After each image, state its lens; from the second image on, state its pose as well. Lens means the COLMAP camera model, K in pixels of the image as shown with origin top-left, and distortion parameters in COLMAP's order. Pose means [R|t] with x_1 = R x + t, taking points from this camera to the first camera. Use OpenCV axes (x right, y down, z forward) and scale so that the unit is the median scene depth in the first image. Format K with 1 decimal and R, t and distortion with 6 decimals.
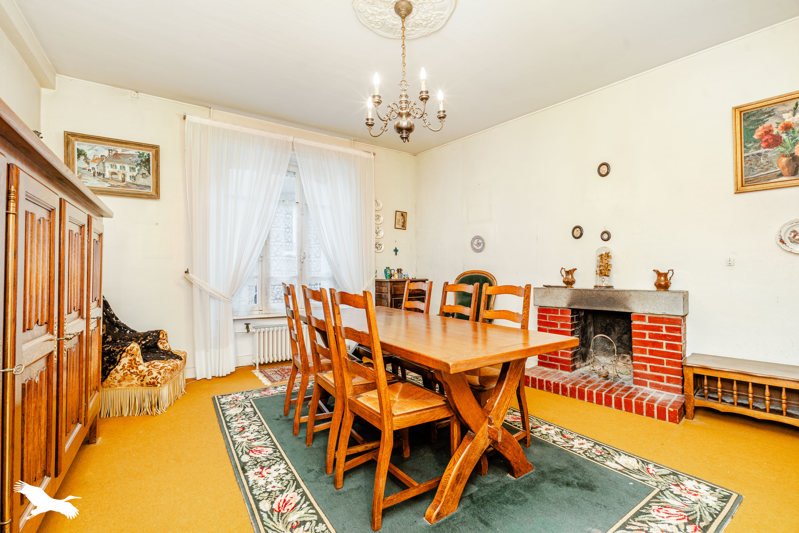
lens RADIAL K [[341.6, 0, 399.5], [0, 341.6, 266.5], [0, 0, 1]] dist [-0.000237, -0.000073]
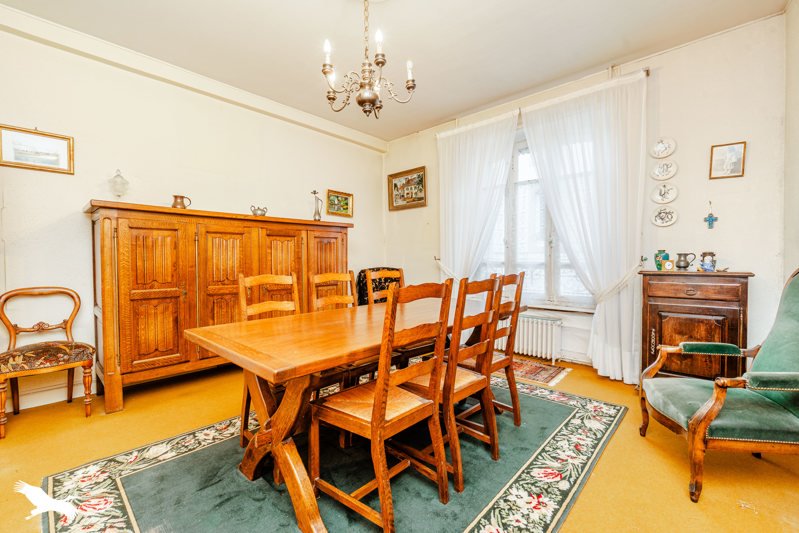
lens RADIAL K [[342.0, 0, 399.3], [0, 342.0, 258.3], [0, 0, 1]] dist [-0.001417, -0.000188]
pose [[0.237026, 0.002865, -0.971499, 0.608278], [0.022192, 0.999719, 0.008363, -0.000825], [0.971250, -0.023541, 0.236896, 0.585942]]
